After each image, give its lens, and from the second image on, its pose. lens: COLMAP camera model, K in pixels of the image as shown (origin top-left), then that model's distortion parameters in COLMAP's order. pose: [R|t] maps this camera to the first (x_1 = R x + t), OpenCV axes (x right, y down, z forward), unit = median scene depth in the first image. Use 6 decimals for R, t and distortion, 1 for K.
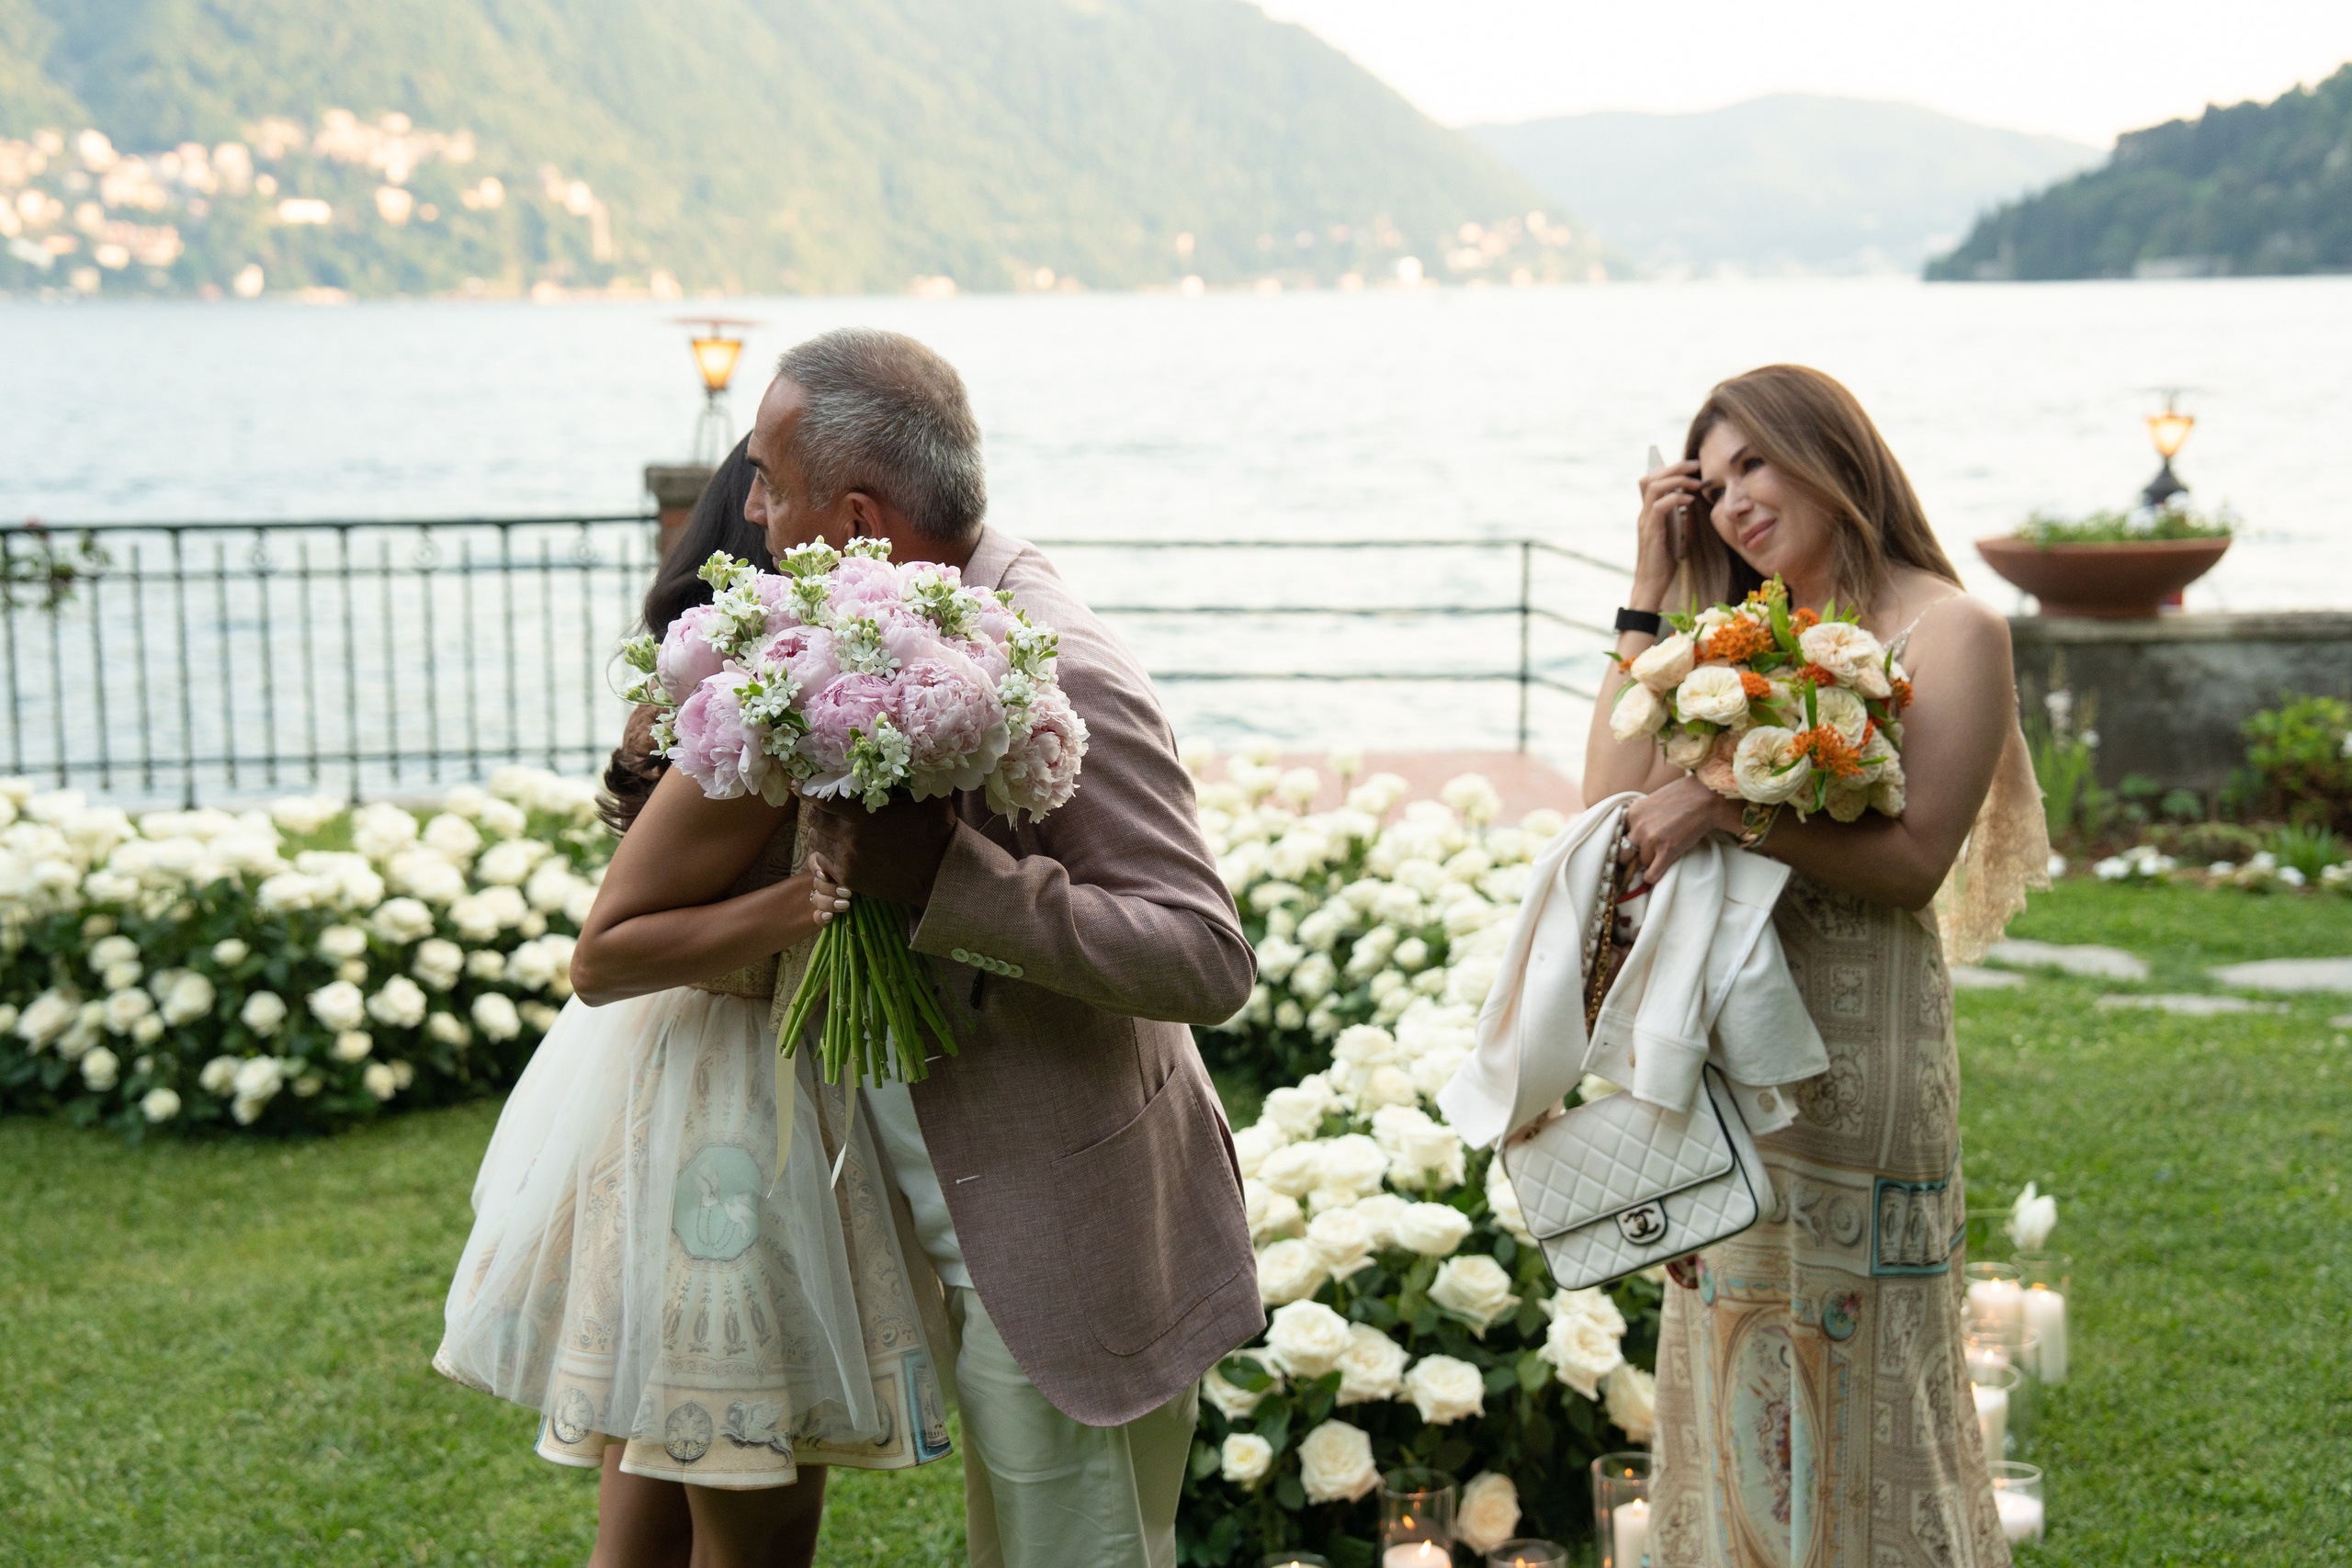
lens RADIAL K [[3137.4, 0, 1172.4], [0, 3137.4, 709.0], [0, 0, 1]] dist [0.102510, 0.034883]
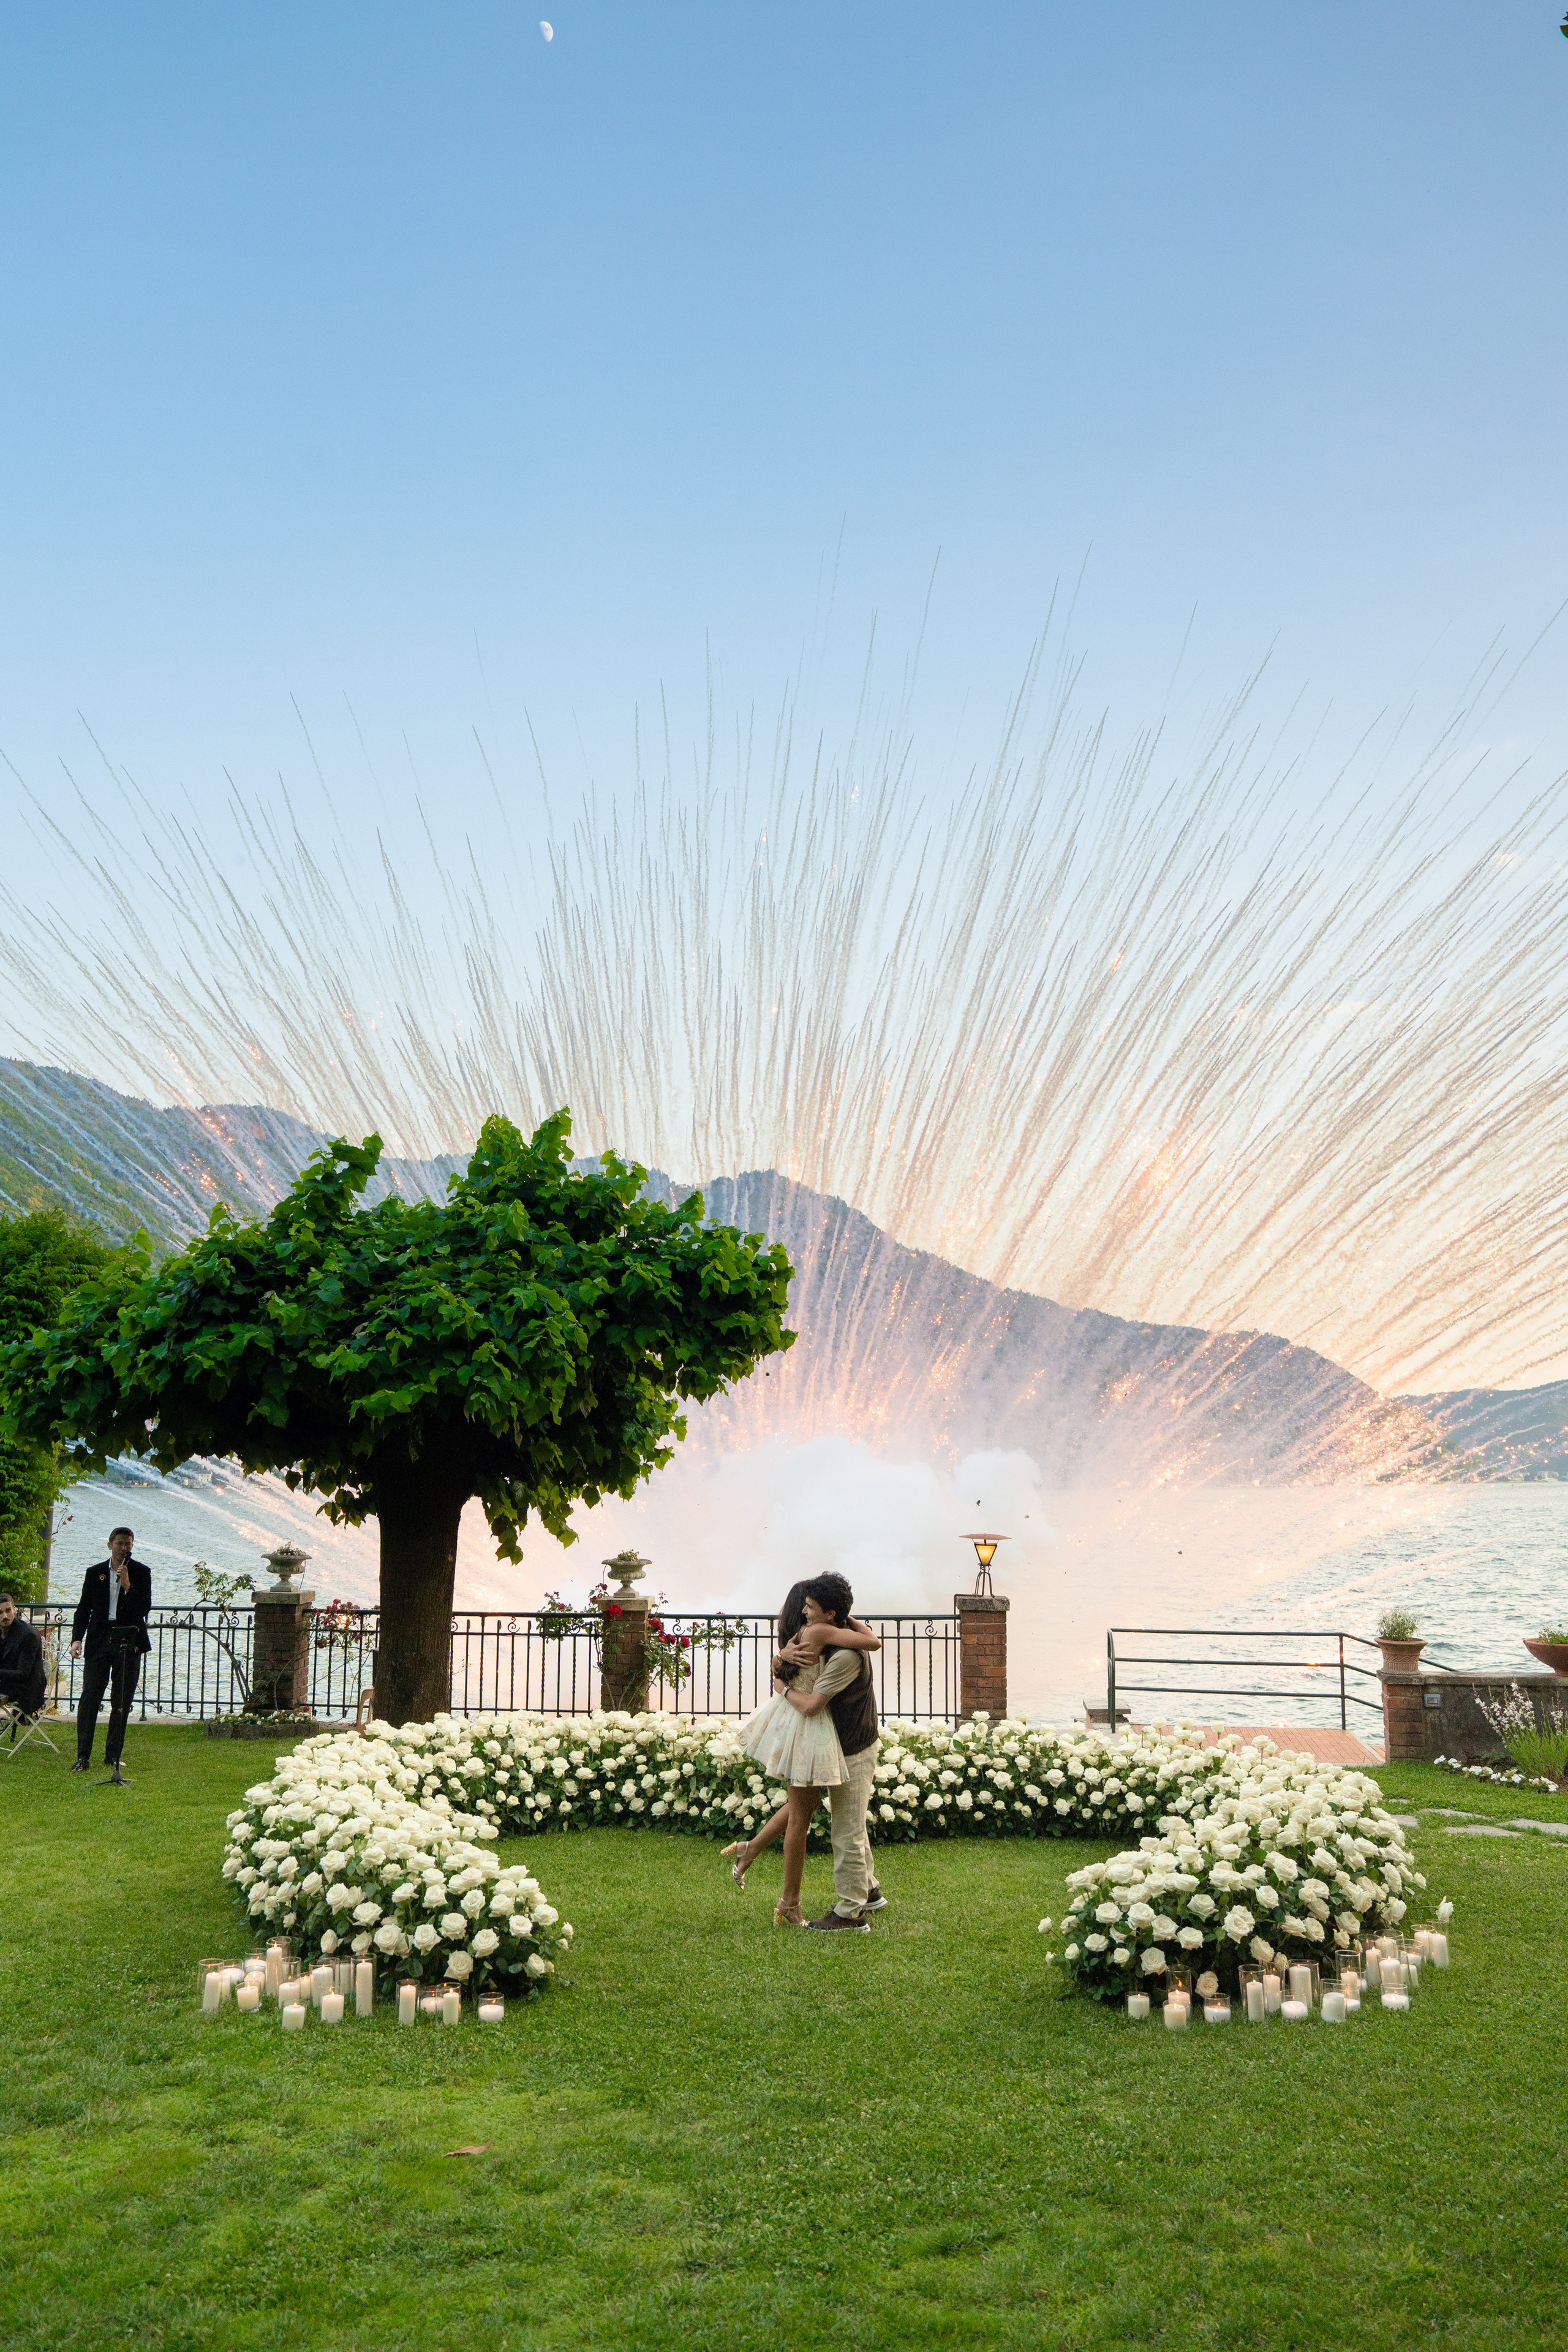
lens RADIAL K [[1716.6, 0, 788.9], [0, 1716.6, 1235.4], [0, 0, 1]] dist [-0.075916, 0.003419]
pose [[0.961684, -0.032453, -0.272233, 0.098063], [-0.040600, 0.965164, -0.258478, 0.000945], [0.271138, 0.259627, 0.926865, -0.418230]]
